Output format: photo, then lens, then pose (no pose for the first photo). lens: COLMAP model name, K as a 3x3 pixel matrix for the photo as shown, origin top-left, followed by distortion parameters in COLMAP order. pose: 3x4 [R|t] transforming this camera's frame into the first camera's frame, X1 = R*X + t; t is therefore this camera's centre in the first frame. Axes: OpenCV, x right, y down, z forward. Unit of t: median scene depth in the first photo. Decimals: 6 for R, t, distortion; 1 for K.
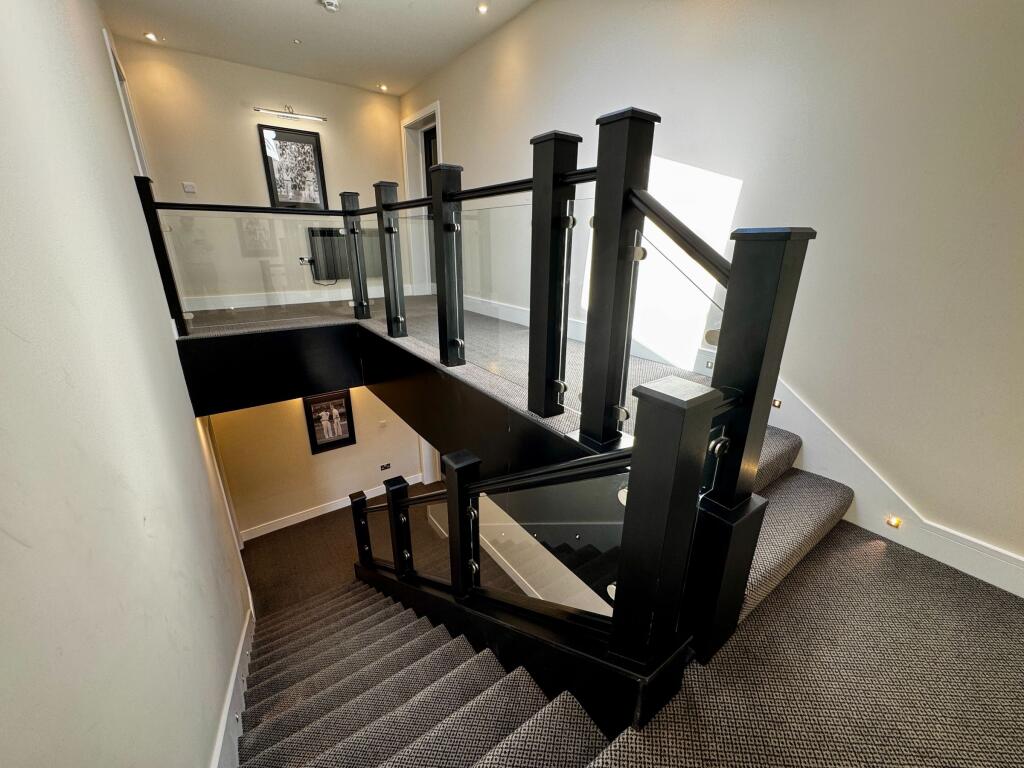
lens RADIAL K [[414.0, 0, 512.0], [0, 414.0, 384.0], [0, 0, 1]] dist [0.001739, 0.000214]
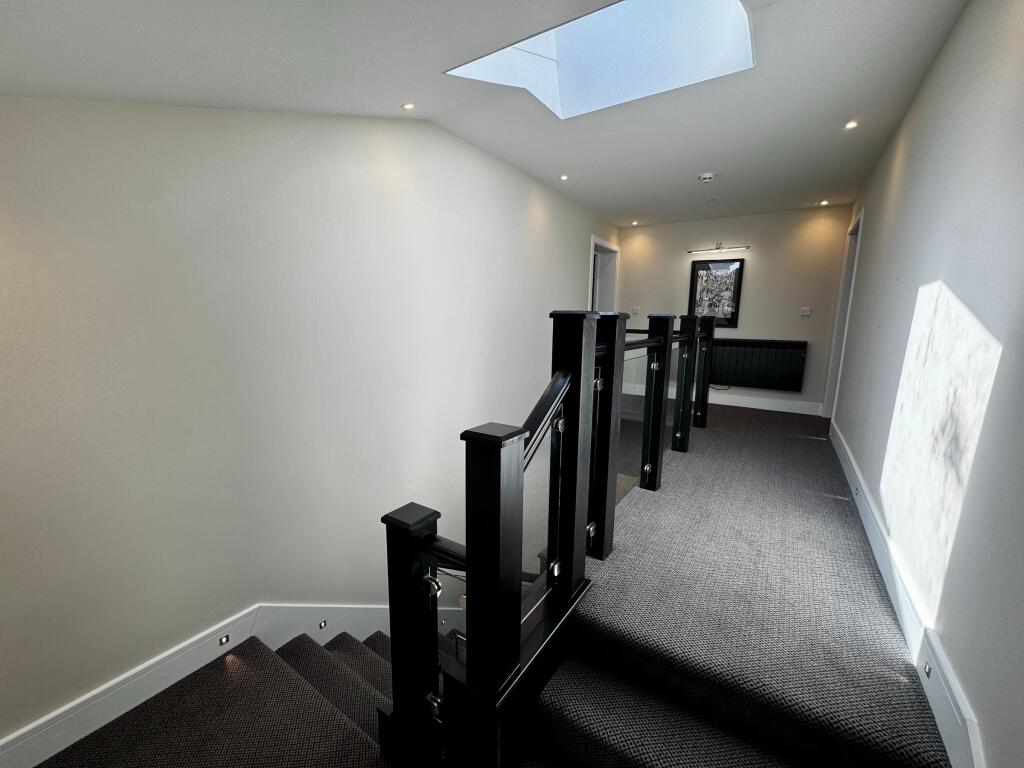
lens RADIAL K [[410.6, 0, 512.0], [0, 410.6, 384.0], [0, 0, 1]] dist [-0.000770, -0.000042]
pose [[0.356558, 0.151056, -0.921981, 0.370047], [-0.321531, 0.946401, 0.030711, -0.123579], [0.877203, 0.285495, 0.386016, 0.132129]]
